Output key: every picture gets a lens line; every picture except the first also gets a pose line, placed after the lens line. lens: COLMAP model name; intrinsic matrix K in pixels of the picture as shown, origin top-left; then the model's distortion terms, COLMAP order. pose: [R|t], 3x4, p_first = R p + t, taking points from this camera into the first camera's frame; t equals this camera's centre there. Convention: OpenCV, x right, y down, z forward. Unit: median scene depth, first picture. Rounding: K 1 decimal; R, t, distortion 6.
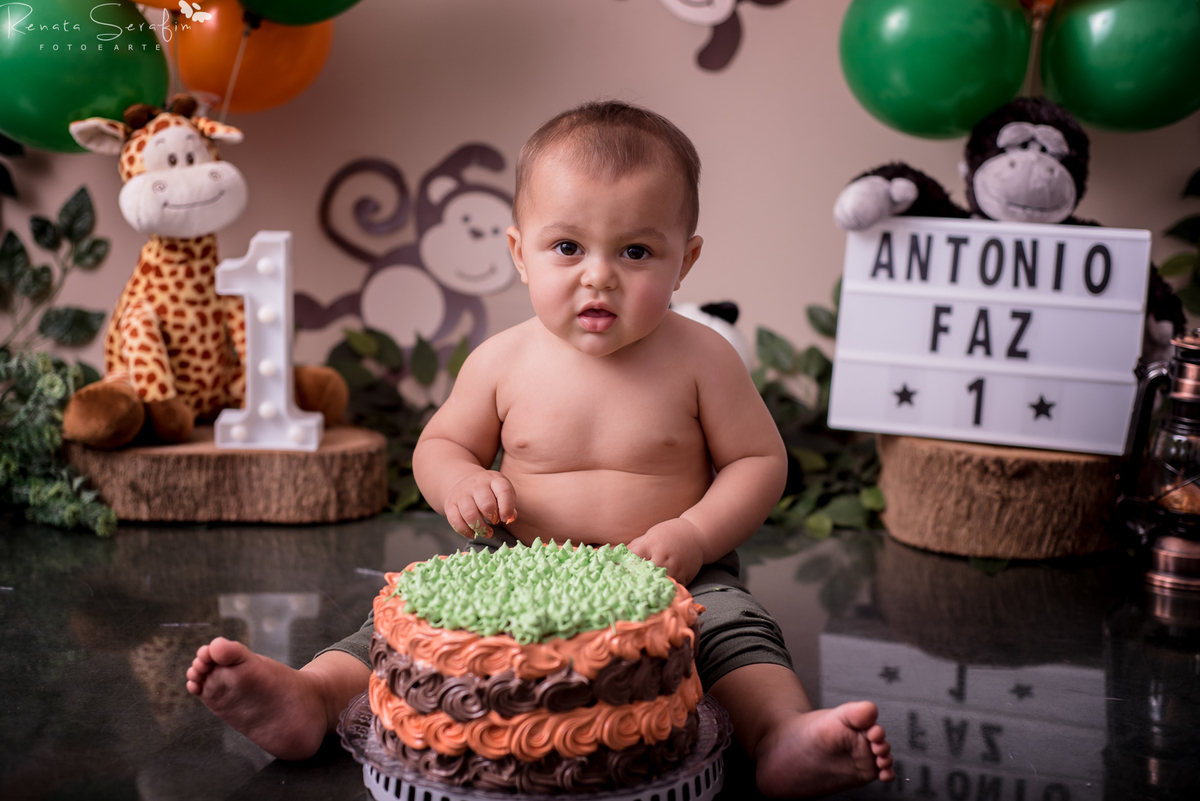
lens RADIAL K [[1830.9, 0, 600.0], [0, 1830.9, 400.5], [0, 0, 1]] dist [-0.017362, -0.020821]
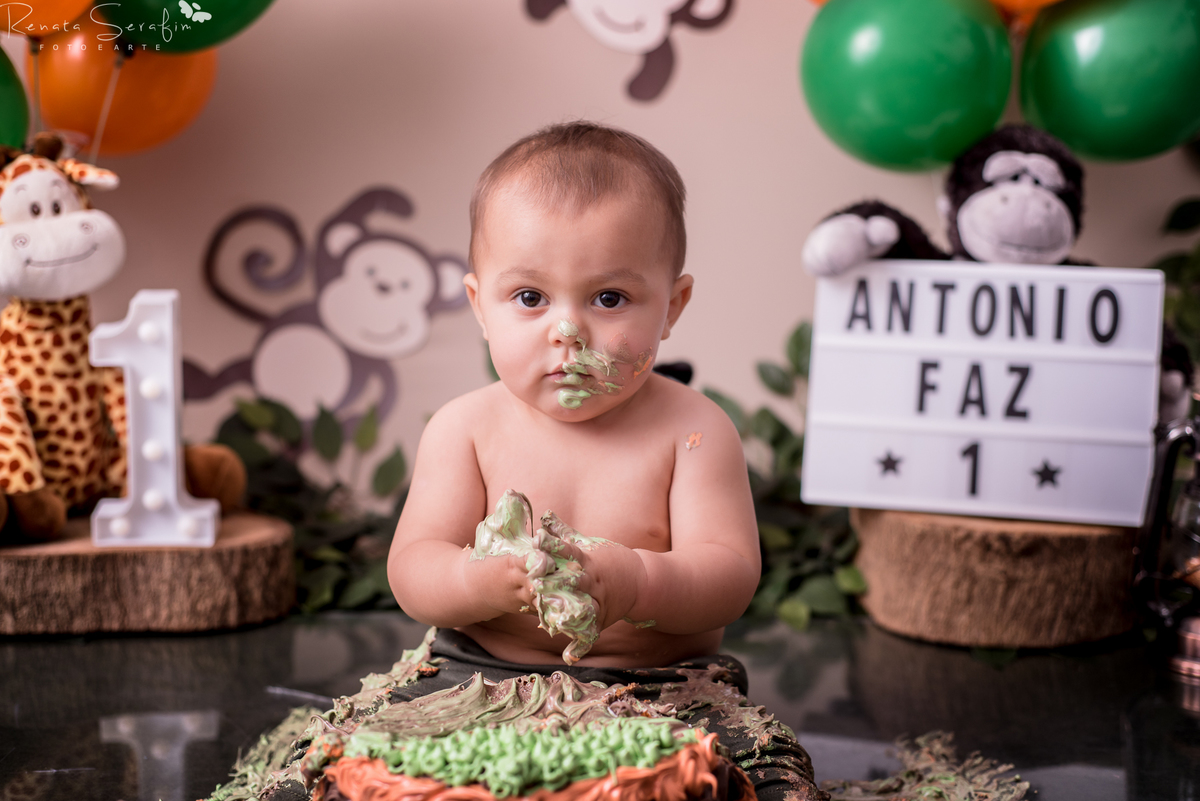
lens RADIAL K [[1830.9, 0, 600.0], [0, 1830.9, 400.5], [0, 0, 1]] dist [-0.017362, -0.020821]
pose [[0.996949, -0.023277, 0.074509, -0.036863], [0.025218, 0.999364, -0.025216, -0.014374], [-0.073875, 0.027018, 0.996901, 0.133249]]
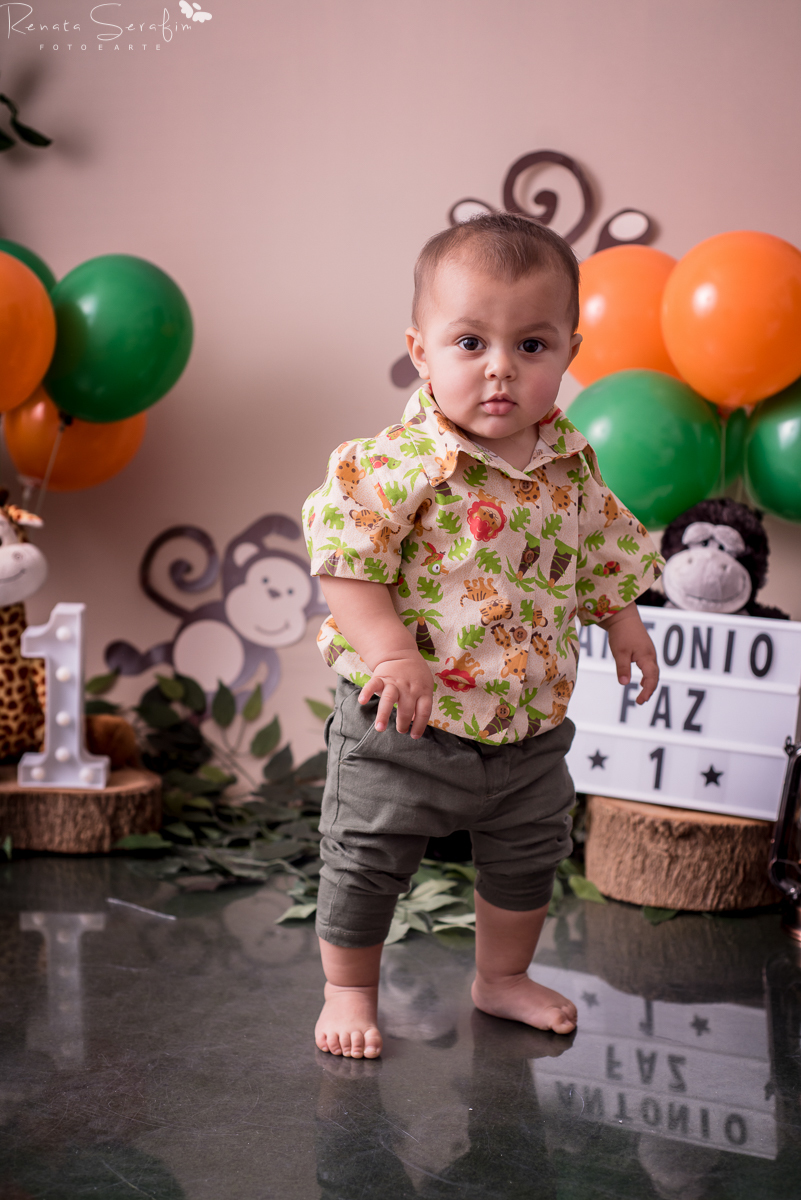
lens RADIAL K [[1830.9, 0, 400.5], [0, 1830.9, 600.0], [0, 0, 1]] dist [-0.017362, -0.020821]
pose [[0.993109, 0.018791, -0.115679, 0.175137], [-0.023414, 0.998975, -0.038735, -0.055264], [0.114833, 0.041177, 0.992531, -0.148228]]
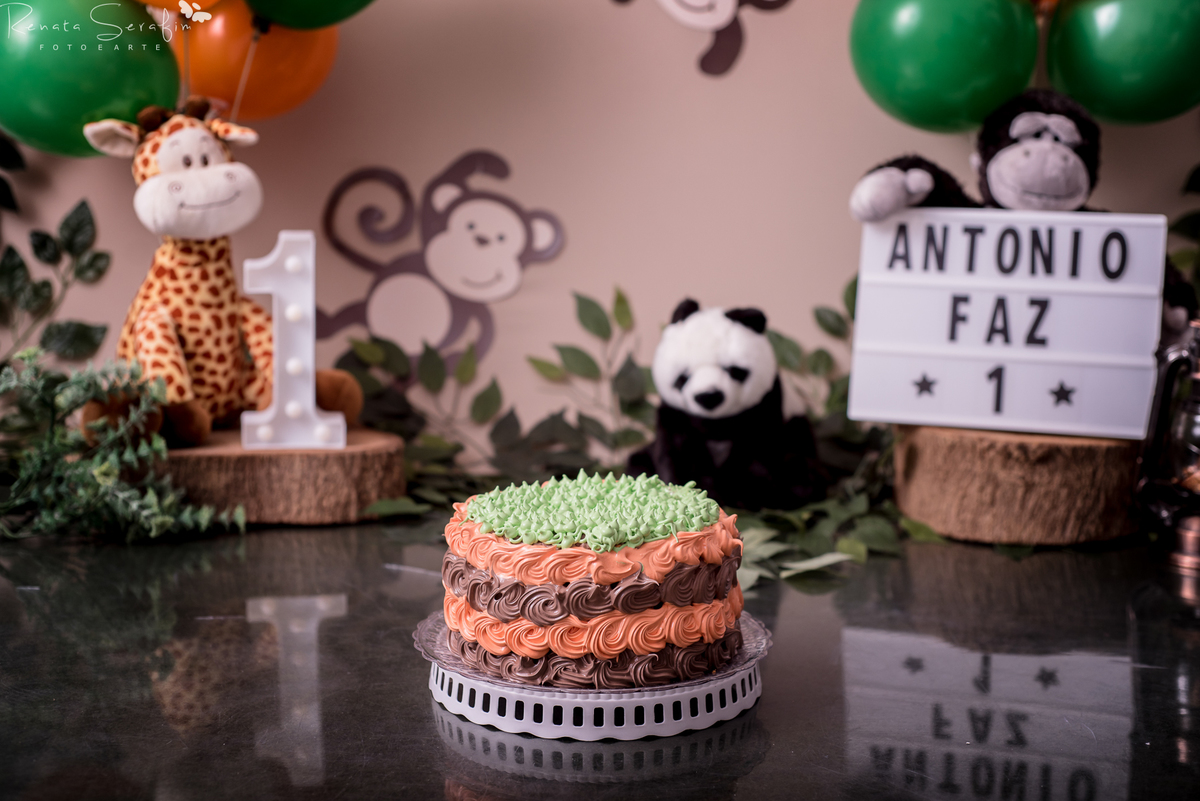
lens RADIAL K [[1830.9, 0, 600.0], [0, 1830.9, 400.5], [0, 0, 1]] dist [-0.017362, -0.020821]
pose [[0.999479, -0.016480, 0.027737, -0.039381], [0.017244, 0.999473, -0.027504, 0.030205], [-0.027270, 0.027968, 0.999237, 0.002229]]
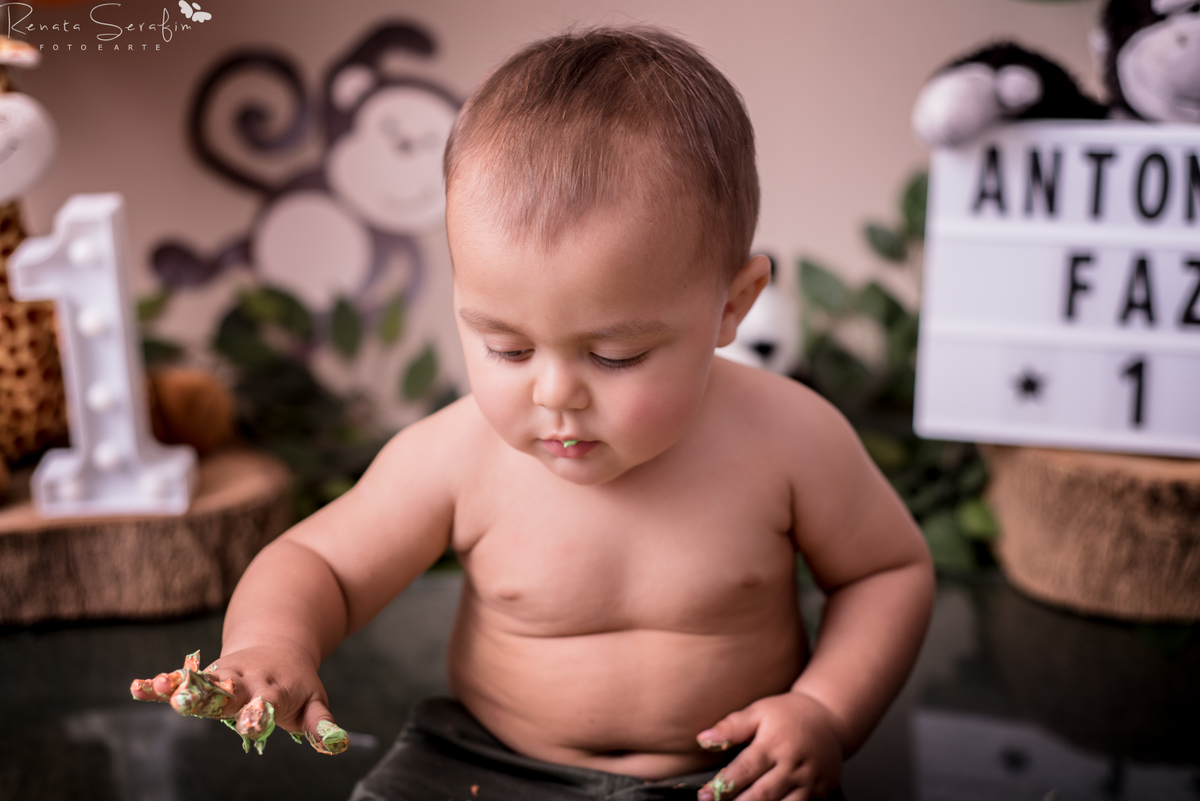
lens RADIAL K [[1866.6, 0, 600.0], [0, 1866.6, 400.5], [0, 0, 1]] dist [-0.029686, 0.037080]
pose [[0.998341, -0.057530, 0.002465, 0.003298], [0.056895, 0.992110, 0.111718, -0.084770], [-0.008873, -0.111392, 0.993737, 0.303876]]
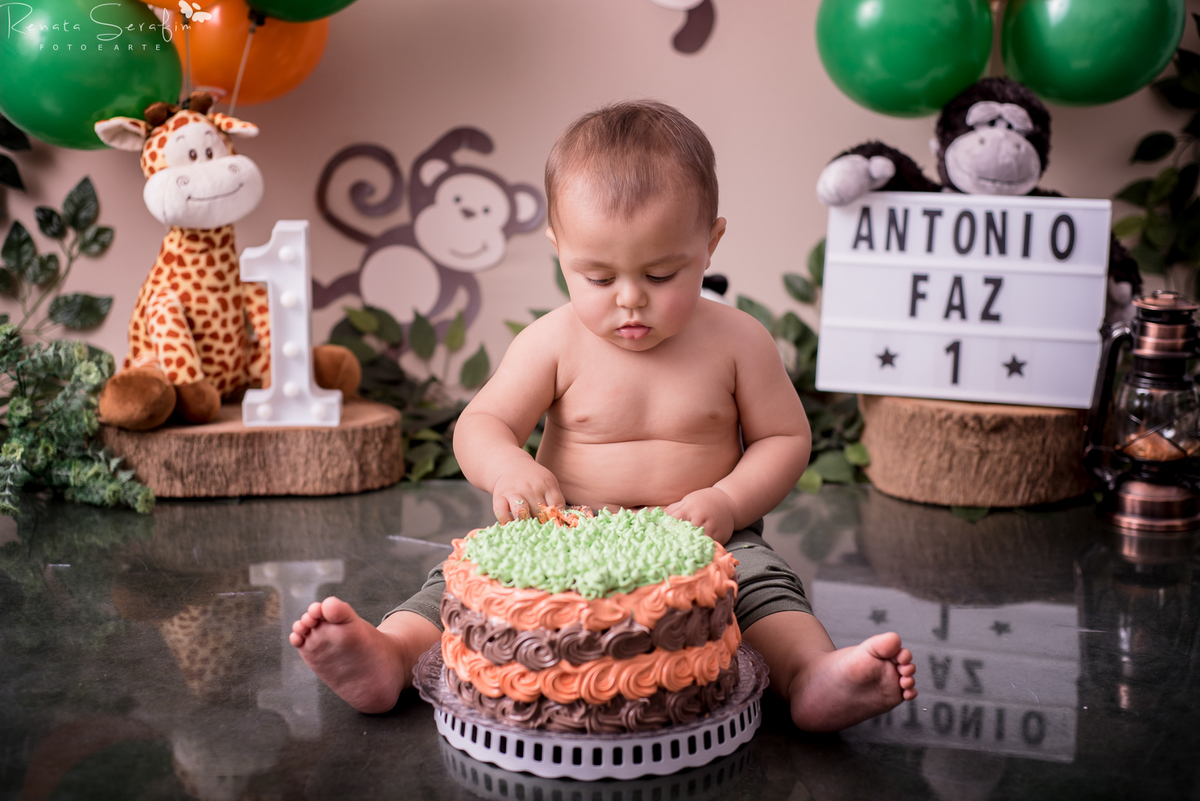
lens RADIAL K [[1830.9, 0, 600.0], [0, 1830.9, 400.5], [0, 0, 1]] dist [-0.017362, -0.020821]
pose [[0.998635, -0.029672, 0.042979, -0.049196], [0.028604, 0.999272, 0.025239, -0.009966], [-0.043697, -0.023975, 0.998757, -0.068936]]
